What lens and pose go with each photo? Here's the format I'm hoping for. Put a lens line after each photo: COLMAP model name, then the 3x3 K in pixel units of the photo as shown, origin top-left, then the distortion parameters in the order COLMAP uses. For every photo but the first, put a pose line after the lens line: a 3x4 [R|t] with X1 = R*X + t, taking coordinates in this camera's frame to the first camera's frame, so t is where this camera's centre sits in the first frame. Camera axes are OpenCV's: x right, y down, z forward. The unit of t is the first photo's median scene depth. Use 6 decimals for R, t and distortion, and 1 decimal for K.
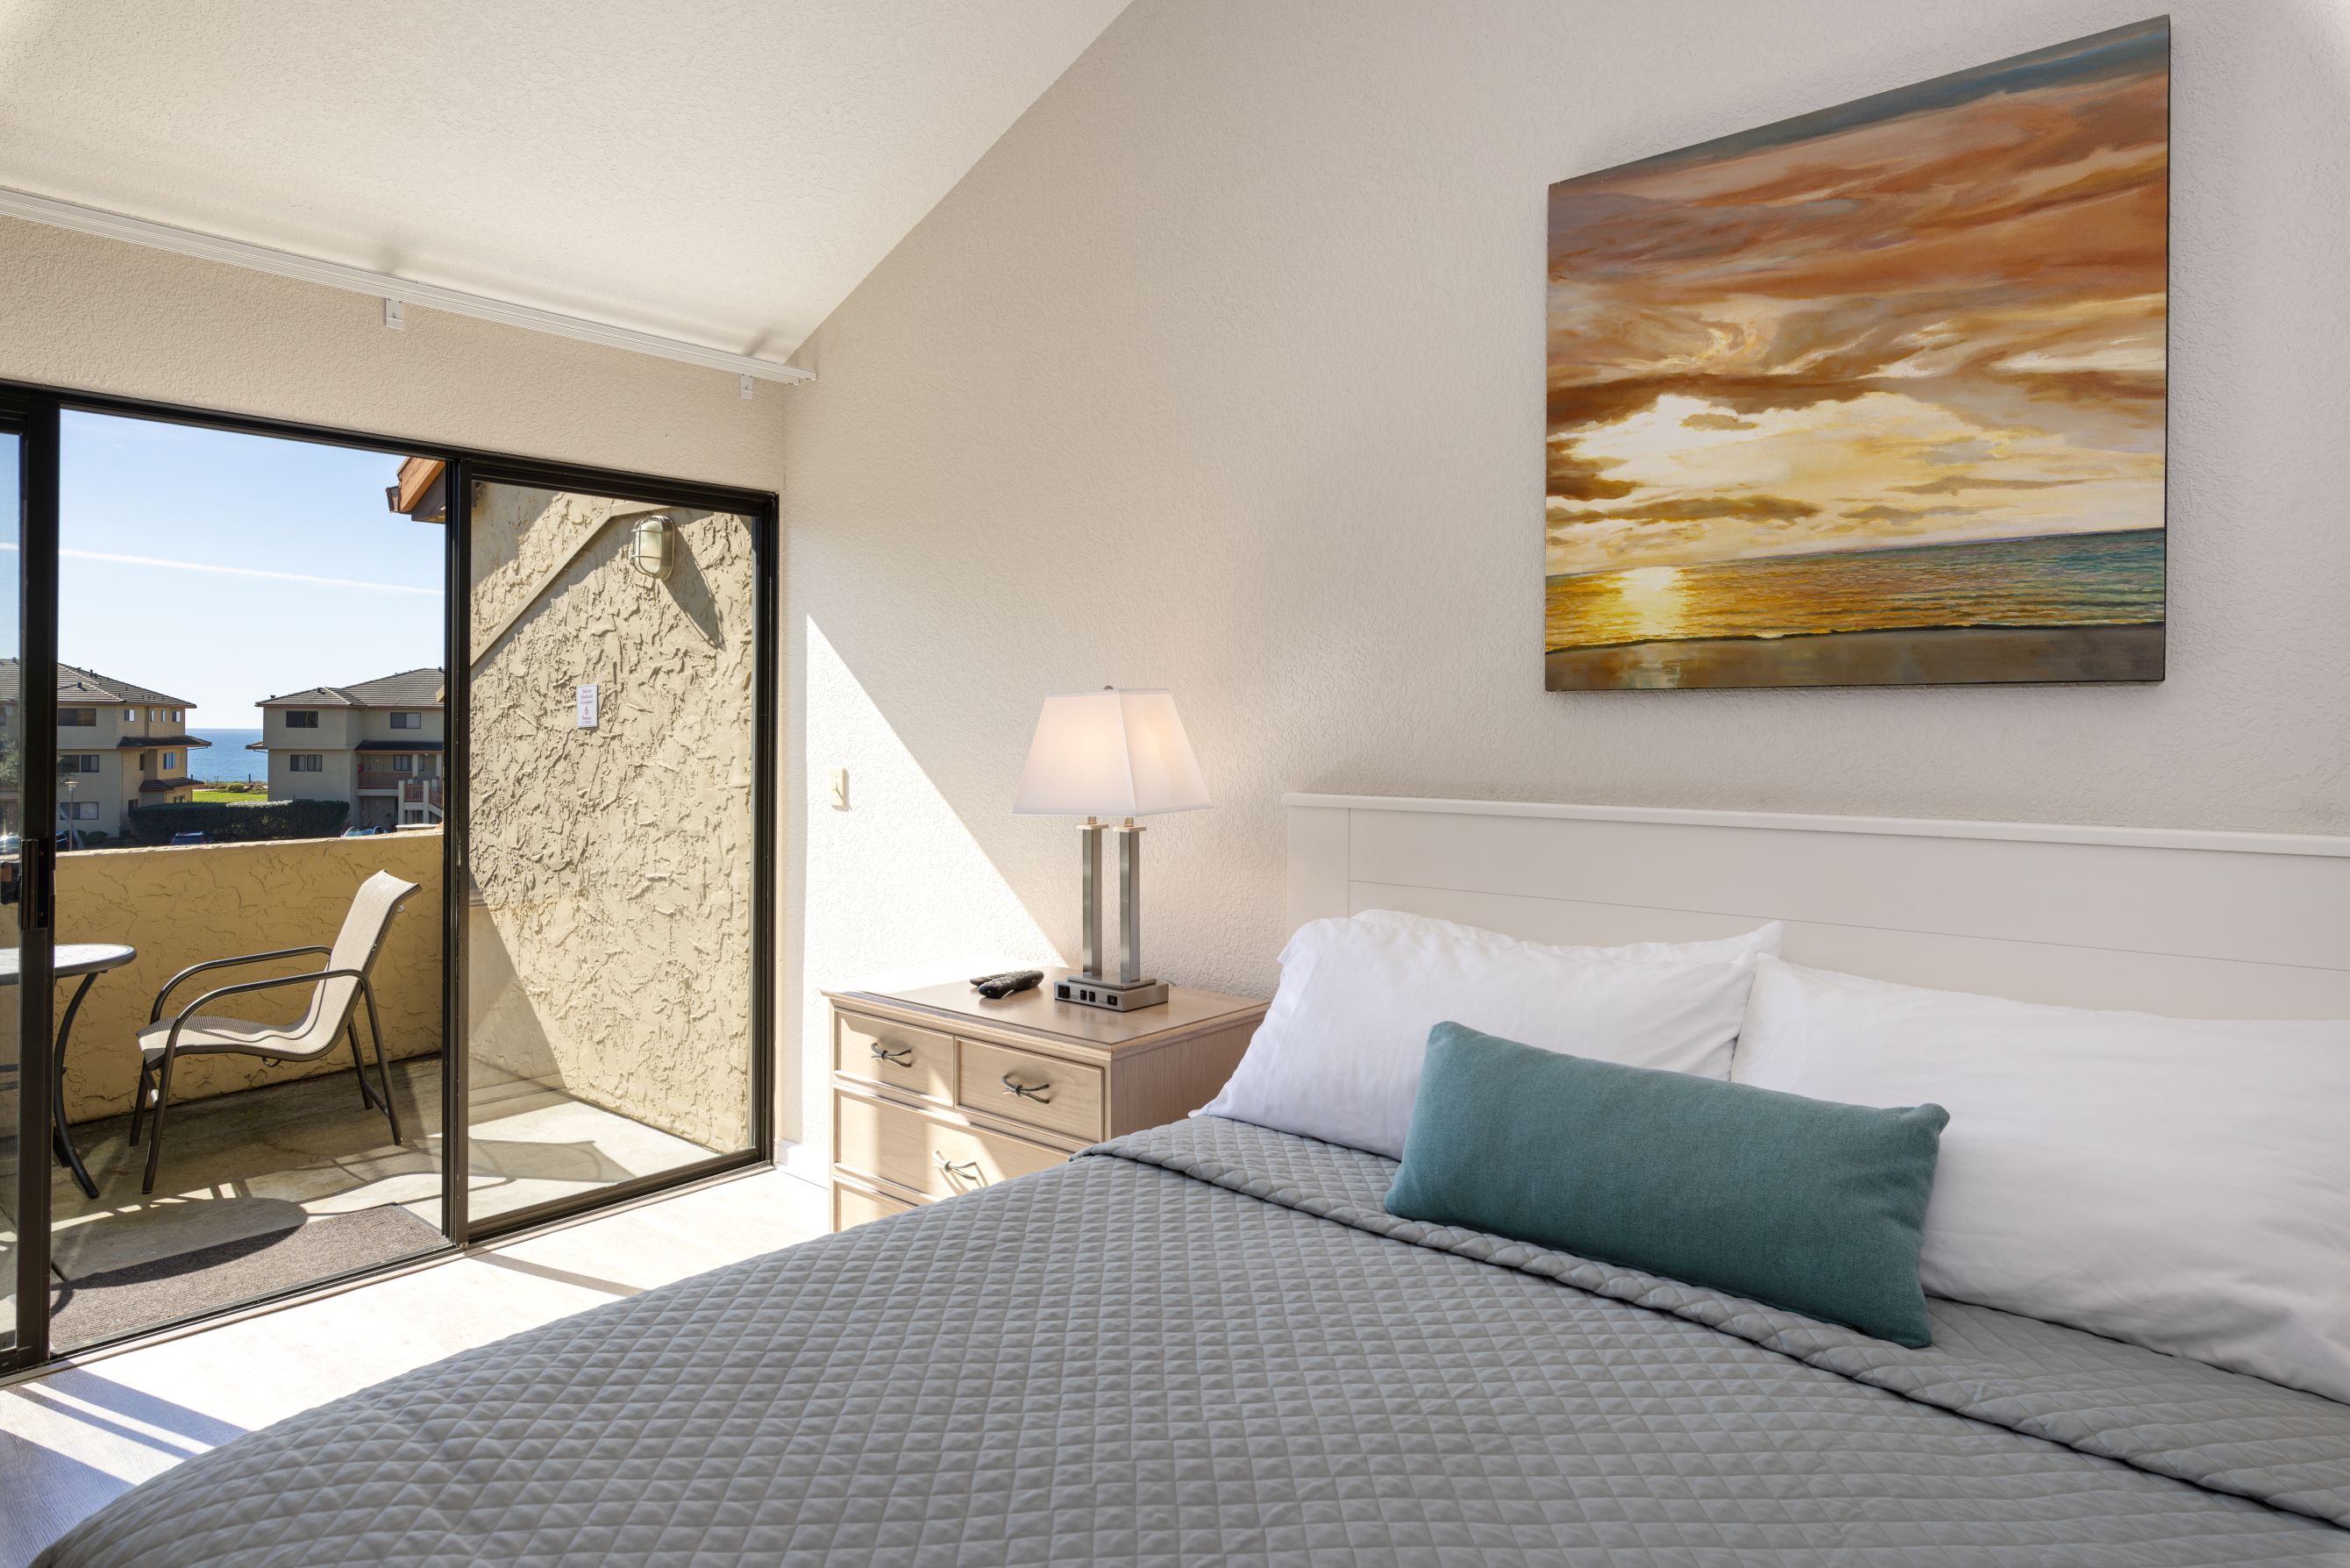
lens RADIAL K [[1327.4, 0, 1178.3], [0, 1327.4, 758.7], [0, 0, 1]] dist [0.001503, 0.000019]
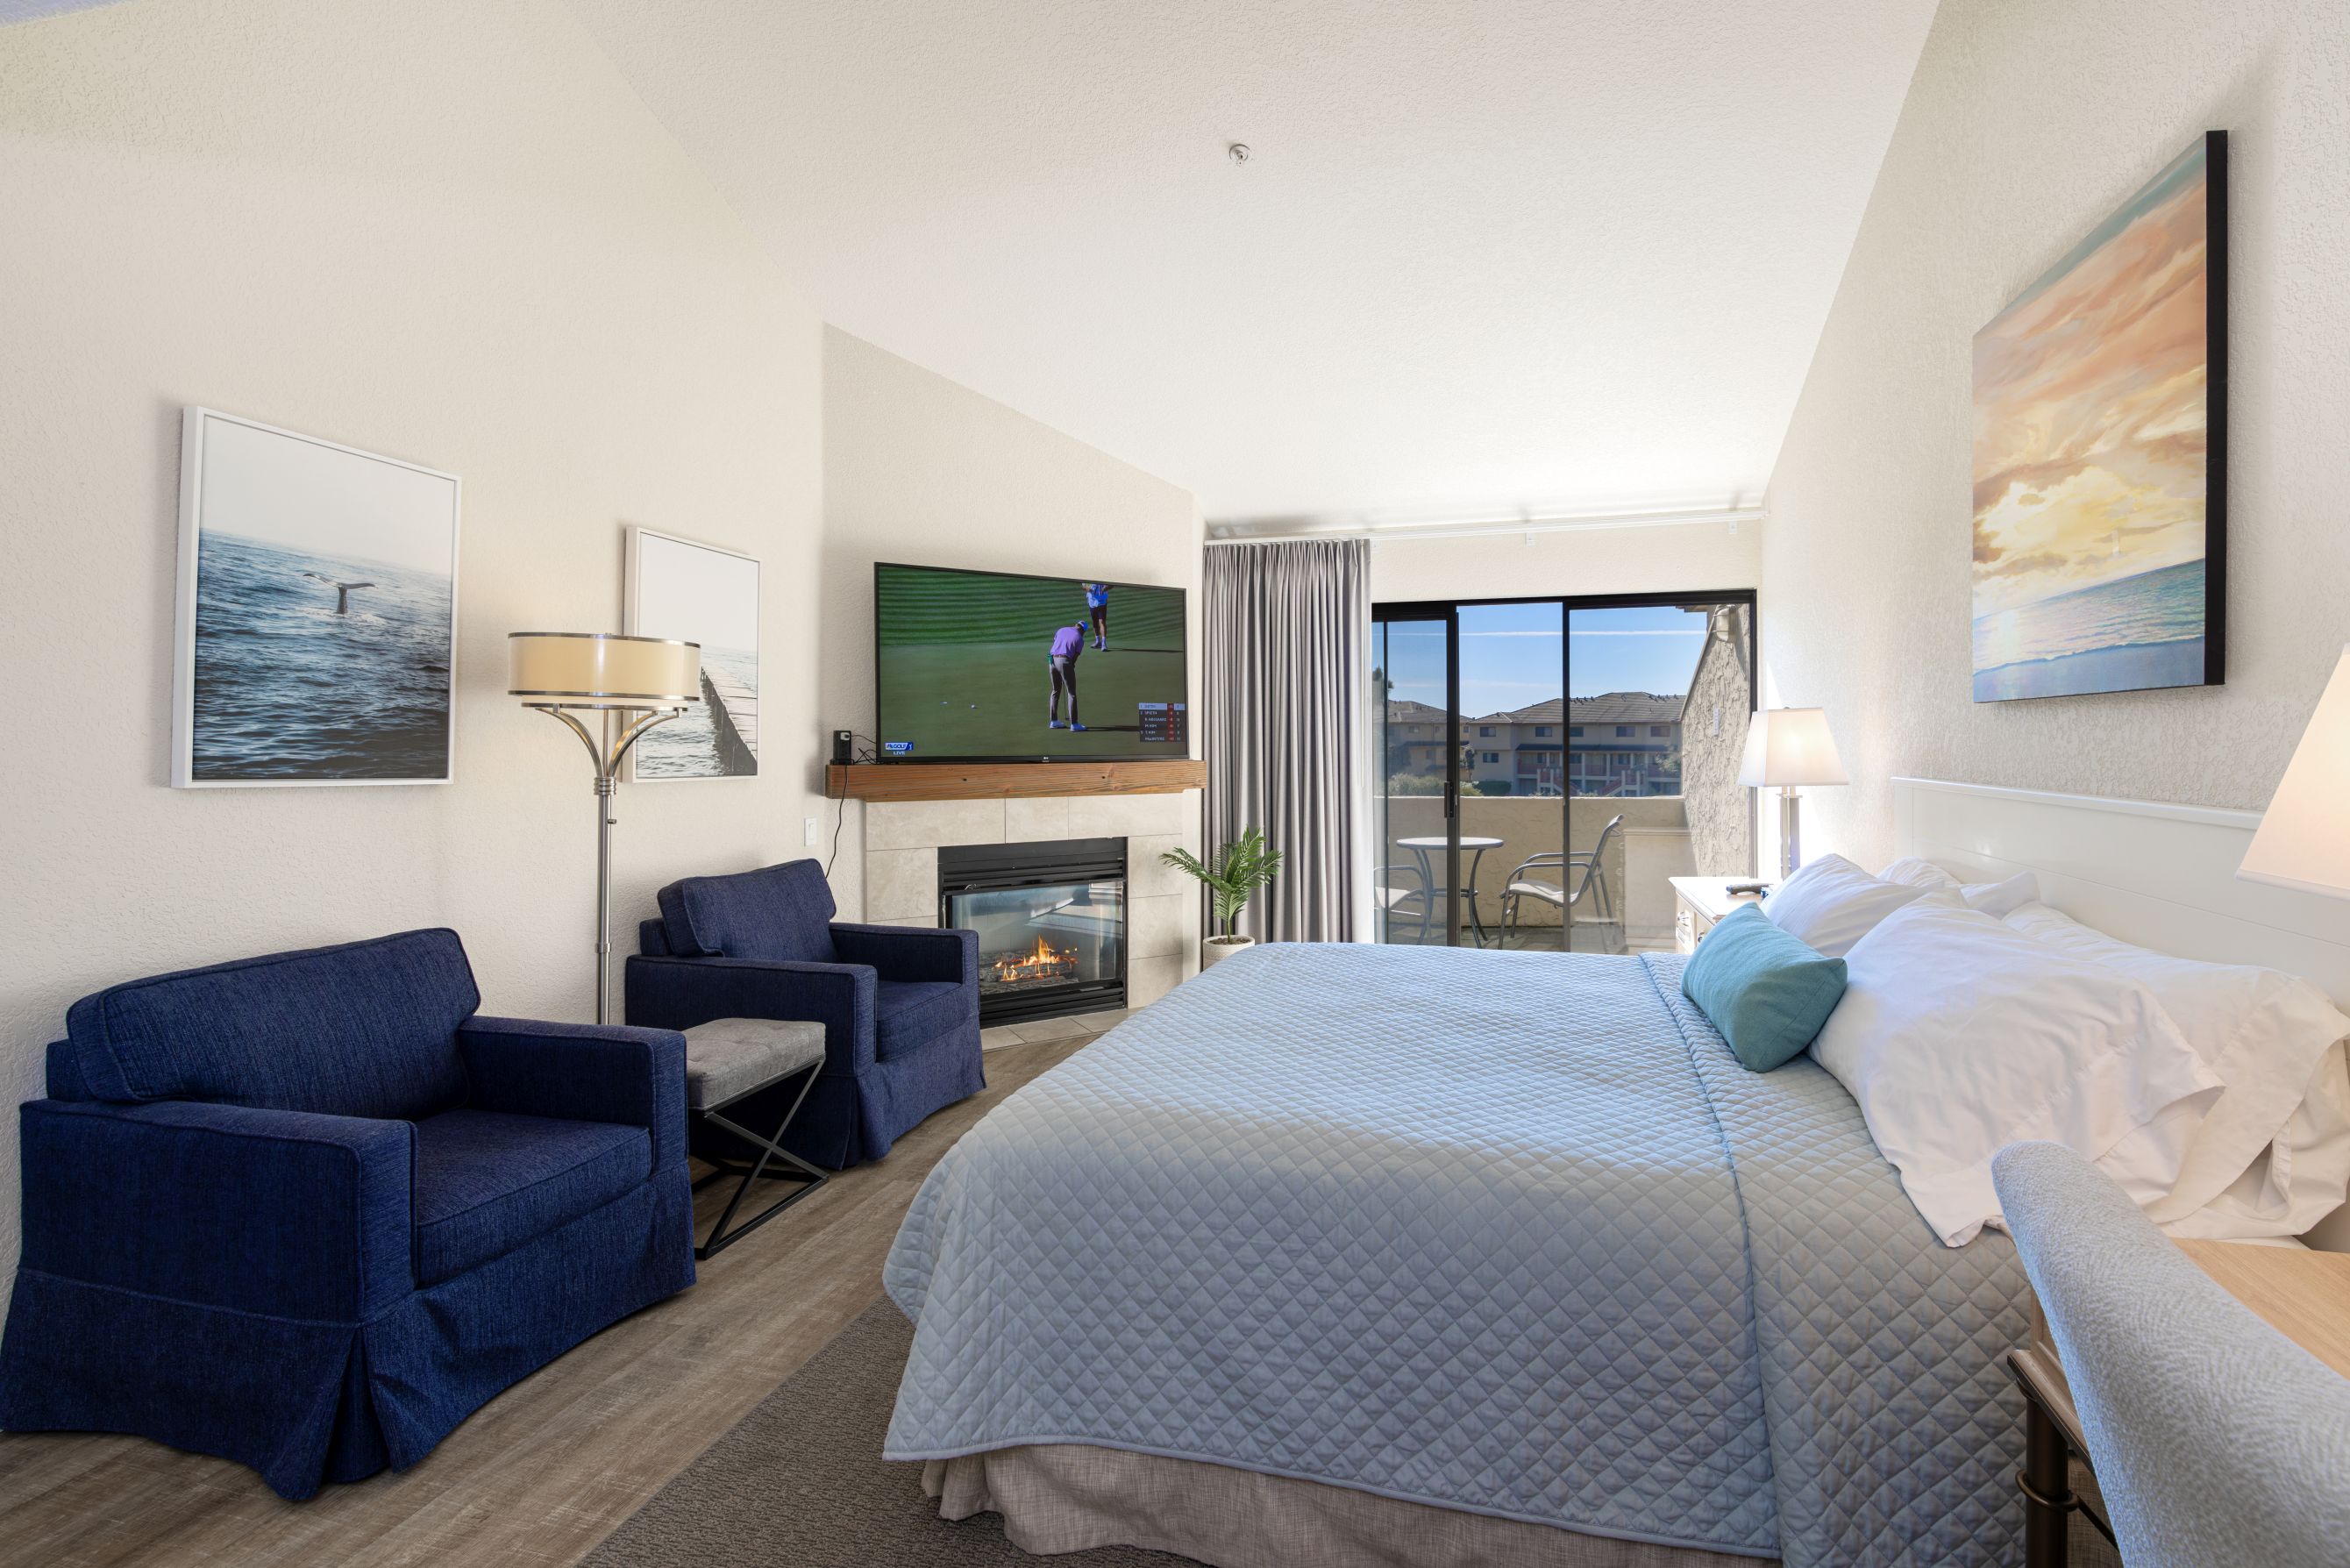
lens RADIAL K [[1027.3, 0, 1246.9], [0, 1027.3, 744.5], [0, 0, 1]] dist [-0.000037, -0.000052]
pose [[0.422995, -0.009472, -0.906082, 0.989647], [-0.000614, 0.999942, -0.010740, 0.004194], [0.906132, 0.005099, 0.422965, -0.144148]]
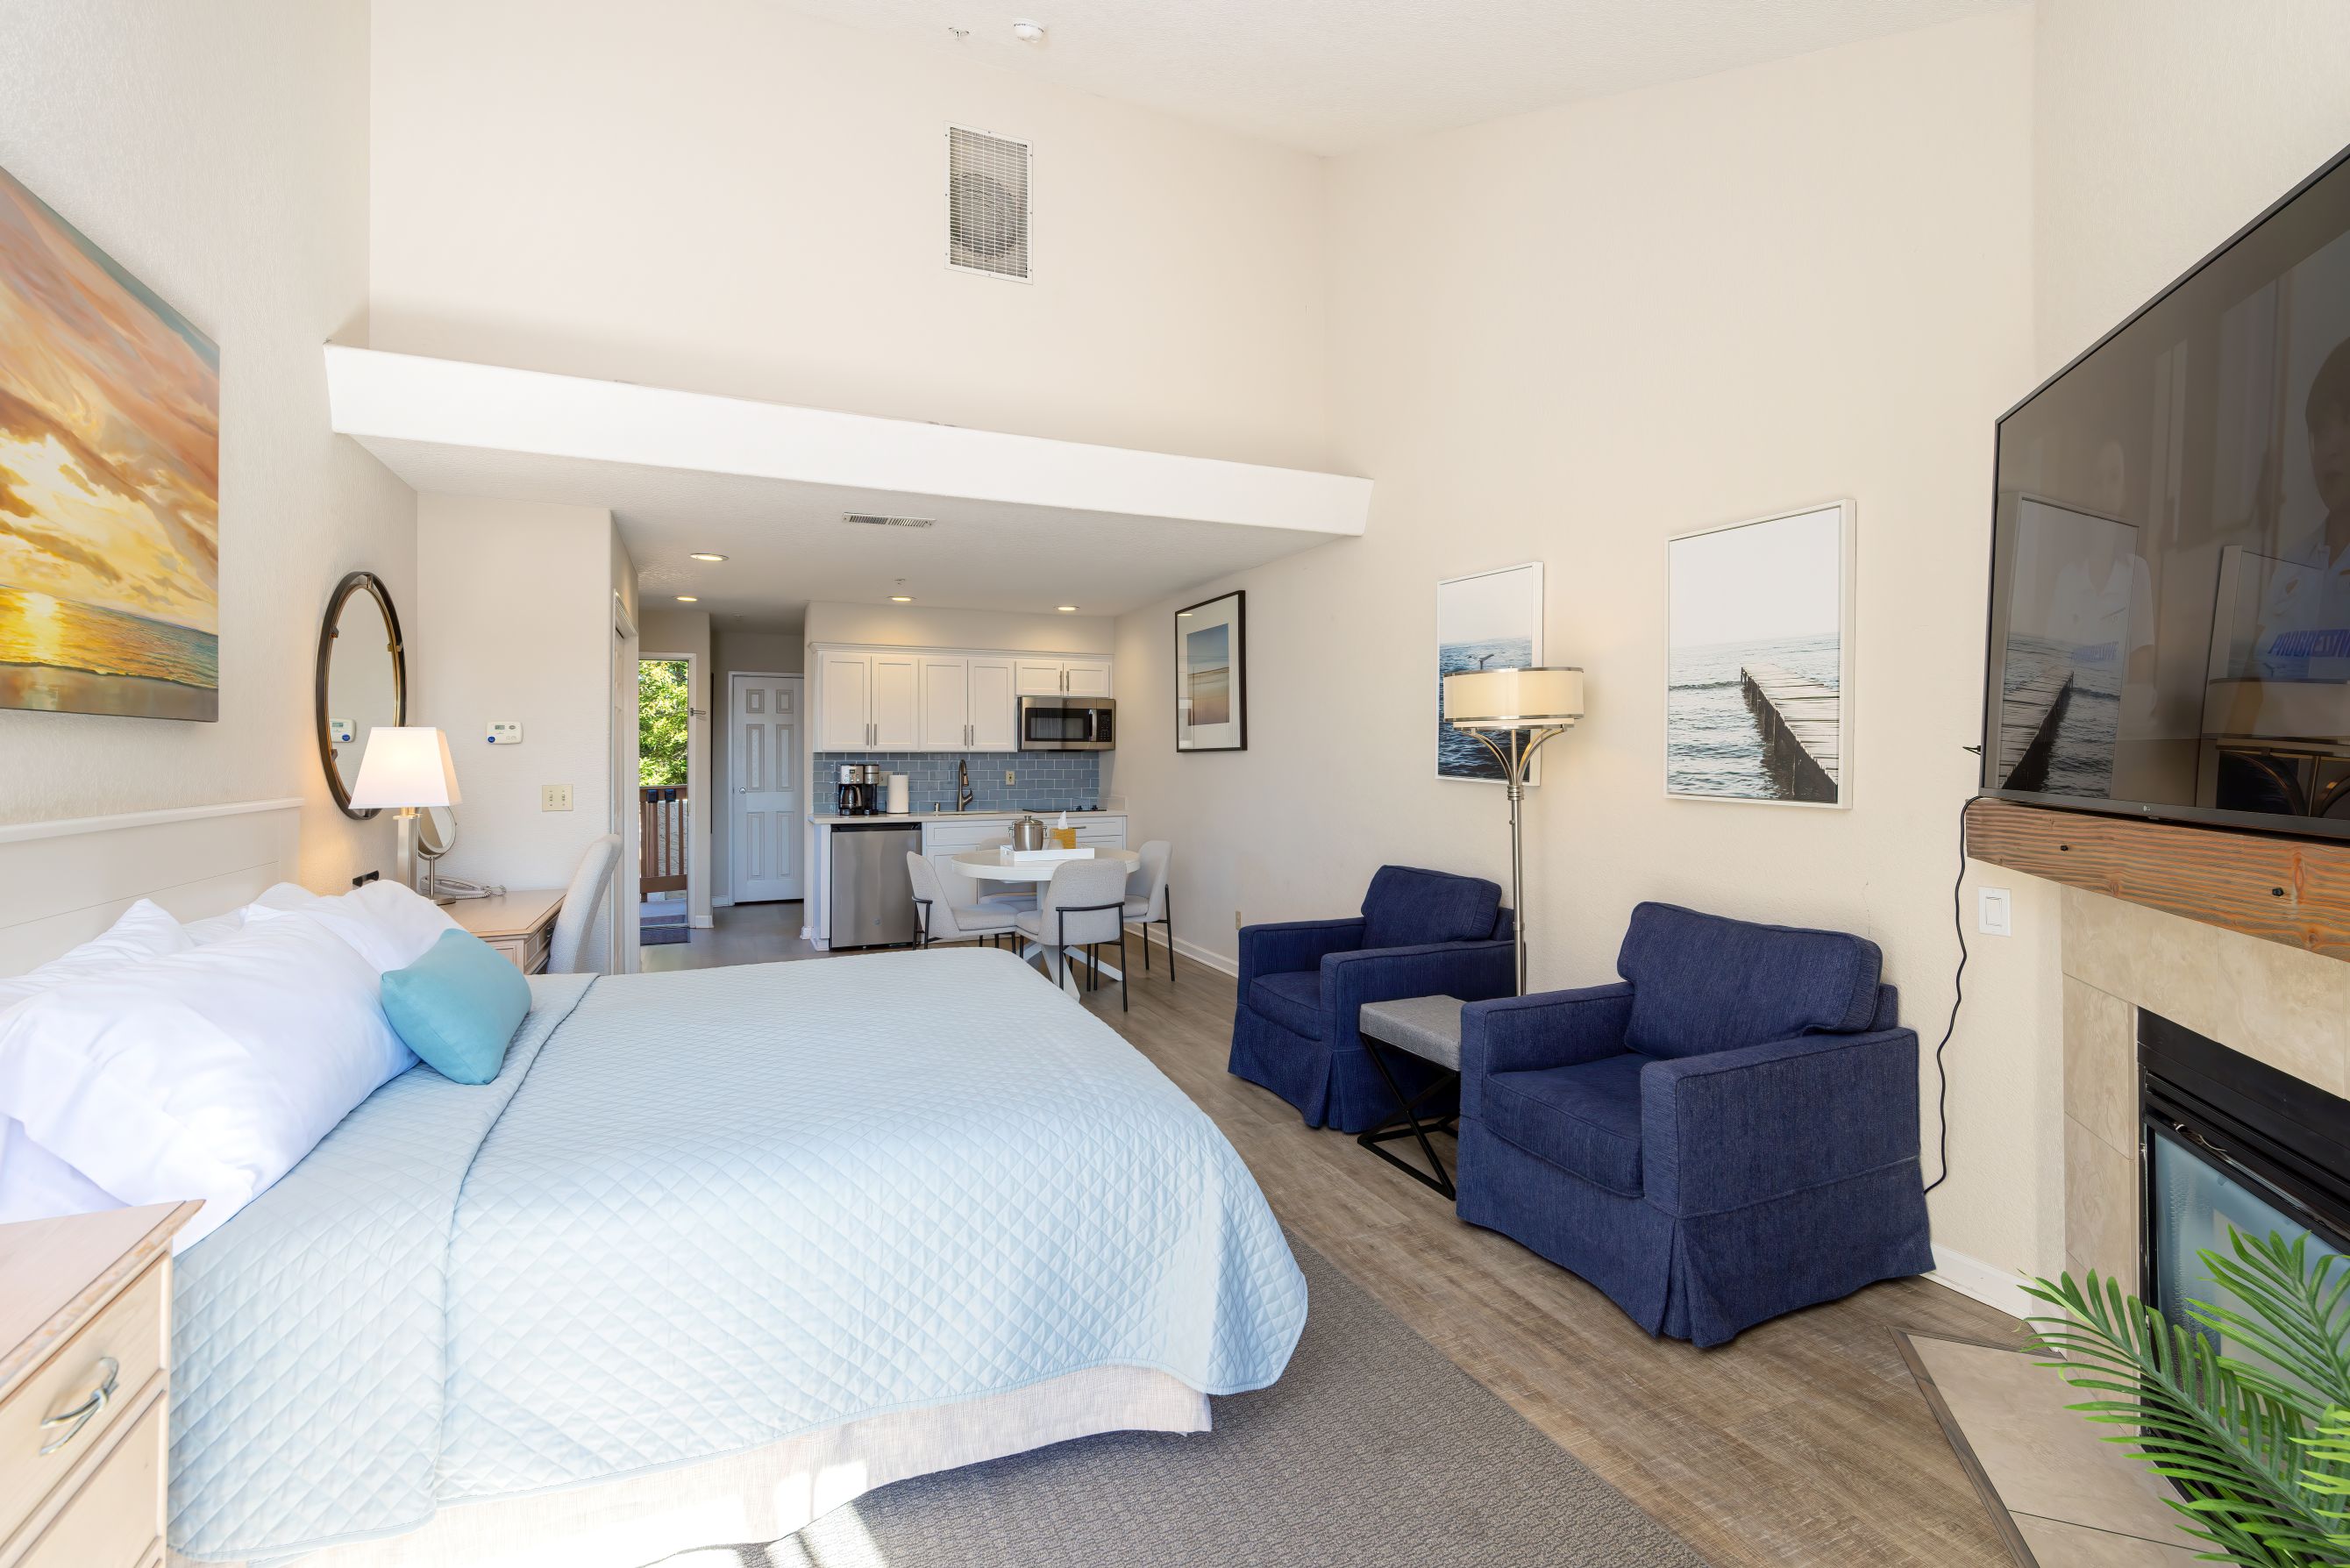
lens RADIAL K [[1032.1, 0, 1178.1], [0, 1032.1, 748.1], [0, 0, 1]] dist [0.001491, 0.000204]
pose [[-0.897753, -0.009644, 0.440394, -0.821180], [-0.006591, 0.999942, 0.008462, -0.036116], [-0.440451, 0.004694, -0.897765, 1.360372]]
